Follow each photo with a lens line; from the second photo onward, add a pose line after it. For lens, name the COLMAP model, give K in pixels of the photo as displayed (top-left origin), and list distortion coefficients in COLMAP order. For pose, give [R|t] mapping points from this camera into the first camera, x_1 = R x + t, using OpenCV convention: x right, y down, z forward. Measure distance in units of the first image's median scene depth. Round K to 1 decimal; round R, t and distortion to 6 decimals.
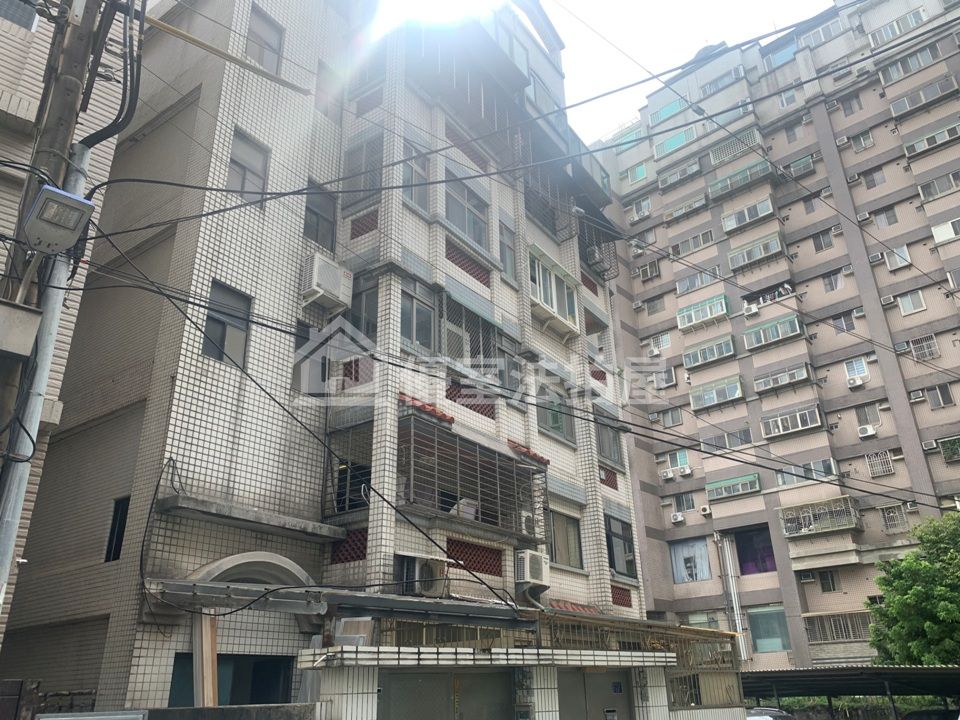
lens RADIAL K [[735.0, 0, 489.2], [0, 735.0, 366.3], [0, 0, 1]] dist [0.034129, -0.039021]
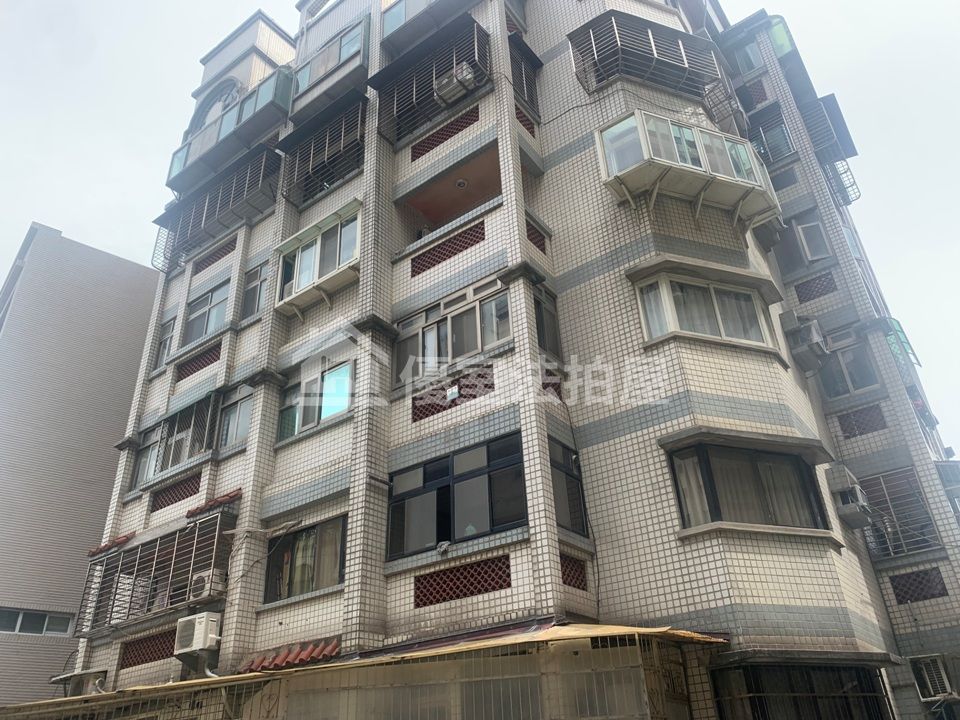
lens RADIAL K [[735.0, 0, 487.8], [0, 735.0, 358.0], [0, 0, 1]] dist [0.034129, -0.039021]
pose [[-0.024223, -0.476692, -0.878737, 1.209681], [0.465719, 0.772407, -0.431849, 0.687287], [0.884601, -0.419705, 0.203294, 1.536262]]
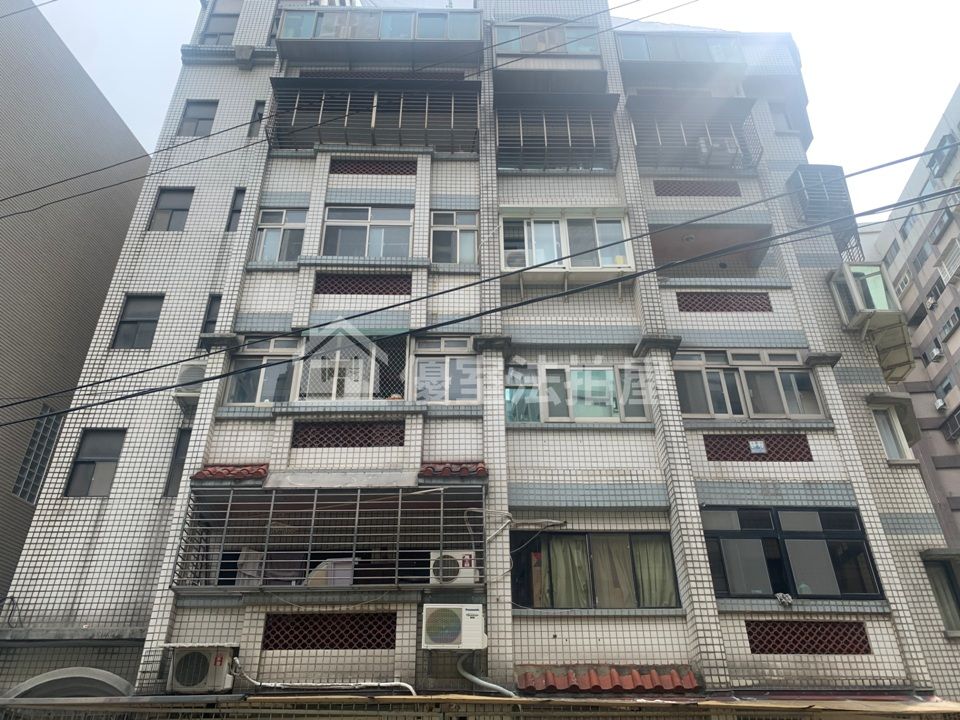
lens RADIAL K [[735.0, 0, 481.6], [0, 735.0, 368.0], [0, 0, 1]] dist [0.034129, -0.039021]
pose [[0.590482, -0.406292, -0.697322, 0.816771], [0.326667, 0.910416, -0.253834, 0.283755], [0.737984, -0.077907, 0.670306, 0.674104]]
